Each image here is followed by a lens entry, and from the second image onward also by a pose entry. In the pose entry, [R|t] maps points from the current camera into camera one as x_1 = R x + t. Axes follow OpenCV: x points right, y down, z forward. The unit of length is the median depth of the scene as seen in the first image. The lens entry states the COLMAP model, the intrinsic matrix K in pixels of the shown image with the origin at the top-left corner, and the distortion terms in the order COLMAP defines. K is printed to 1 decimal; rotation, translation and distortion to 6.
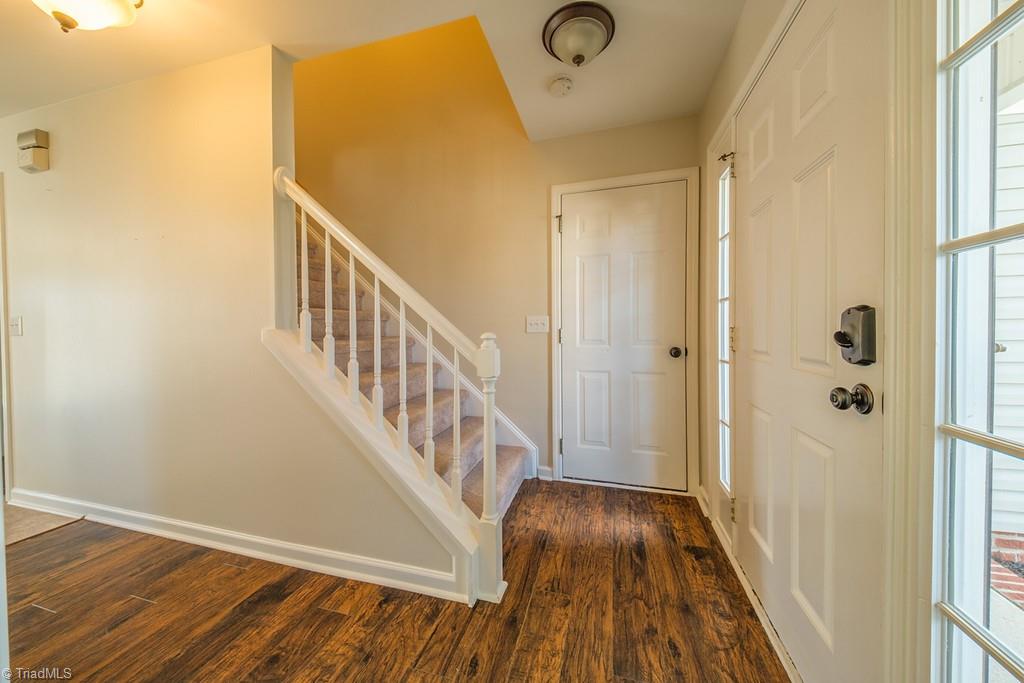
lens RADIAL K [[349.3, 0, 517.6], [0, 349.3, 335.2], [0, 0, 1]] dist [0.055011, -0.027586]
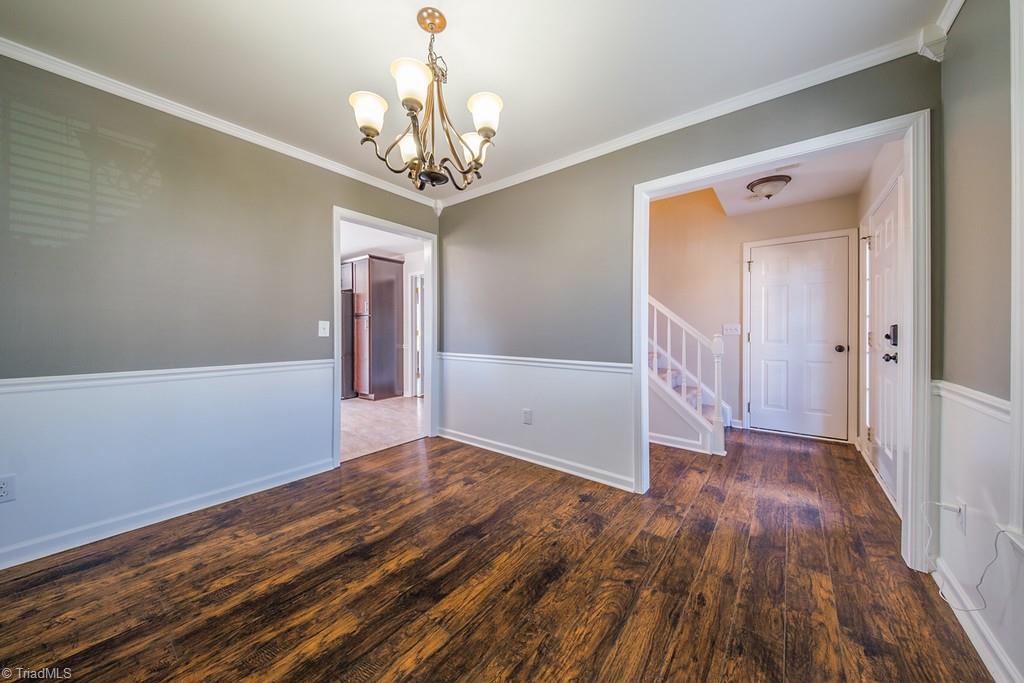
lens RADIAL K [[346.7, 0, 516.3], [0, 346.7, 333.8], [0, 0, 1]] dist [0.001152, -0.004797]
pose [[0.918627, 0.010819, -0.394977, -0.259128], [-0.016248, 0.999814, -0.010401, 0.023783], [0.394791, 0.015973, 0.918632, -0.970619]]
